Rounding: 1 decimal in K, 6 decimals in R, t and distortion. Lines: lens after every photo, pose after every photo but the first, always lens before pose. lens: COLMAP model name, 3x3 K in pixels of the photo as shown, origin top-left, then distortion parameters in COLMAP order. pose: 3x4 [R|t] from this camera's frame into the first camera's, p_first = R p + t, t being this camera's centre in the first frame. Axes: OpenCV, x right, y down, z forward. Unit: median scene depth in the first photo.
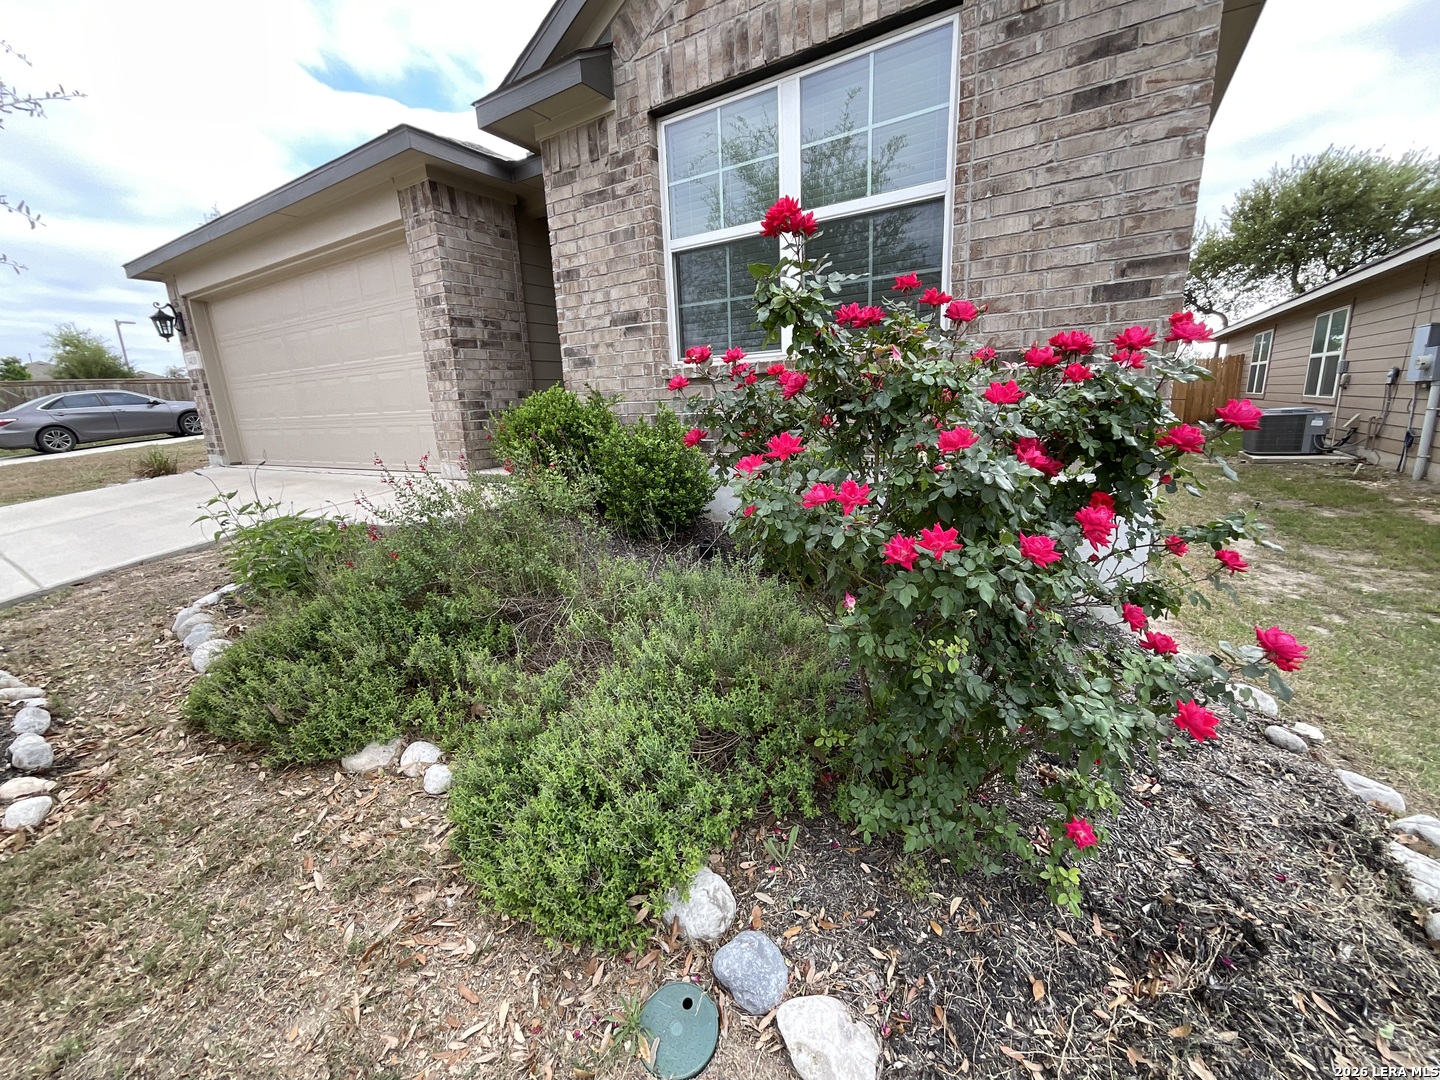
lens RADIAL K [[586.4, 0, 719.8], [0, 586.4, 538.3], [0, 0, 1]] dist [-0.000811, -0.000032]
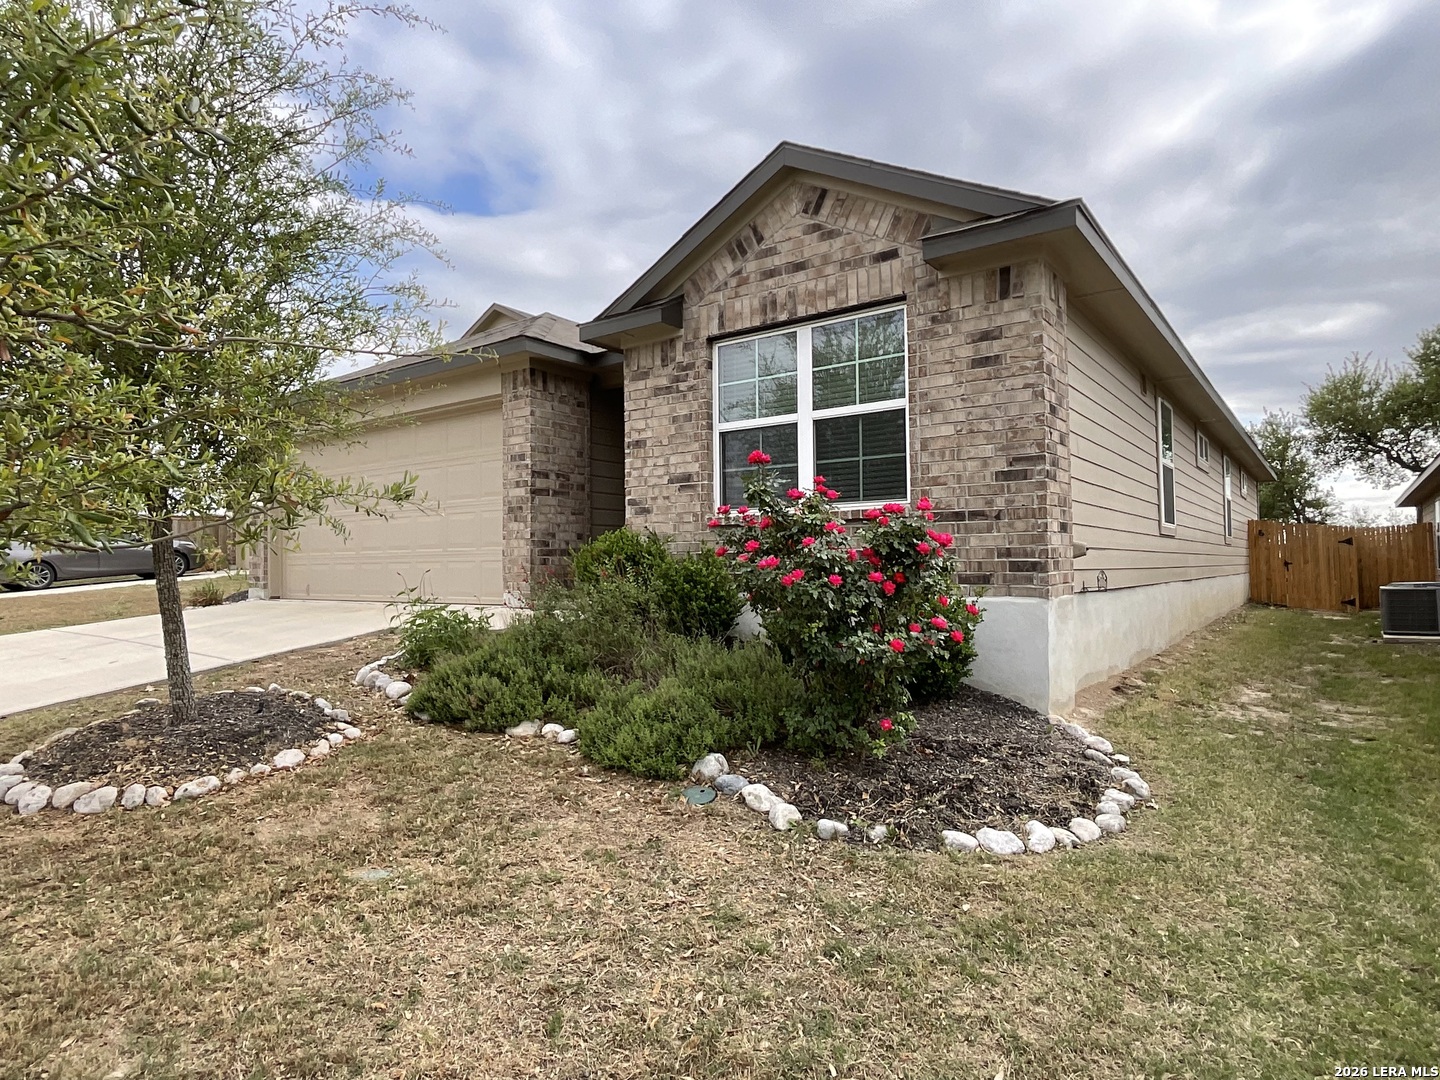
lens RADIAL K [[835.3, 0, 719.8], [0, 835.3, 538.2], [0, 0, 1]] dist [-0.000930, -0.000564]
pose [[0.996368, 0.030047, -0.079670, 0.077533], [-0.049655, 0.965135, -0.257000, 0.226244], [0.069170, 0.260023, 0.963122, -0.753522]]
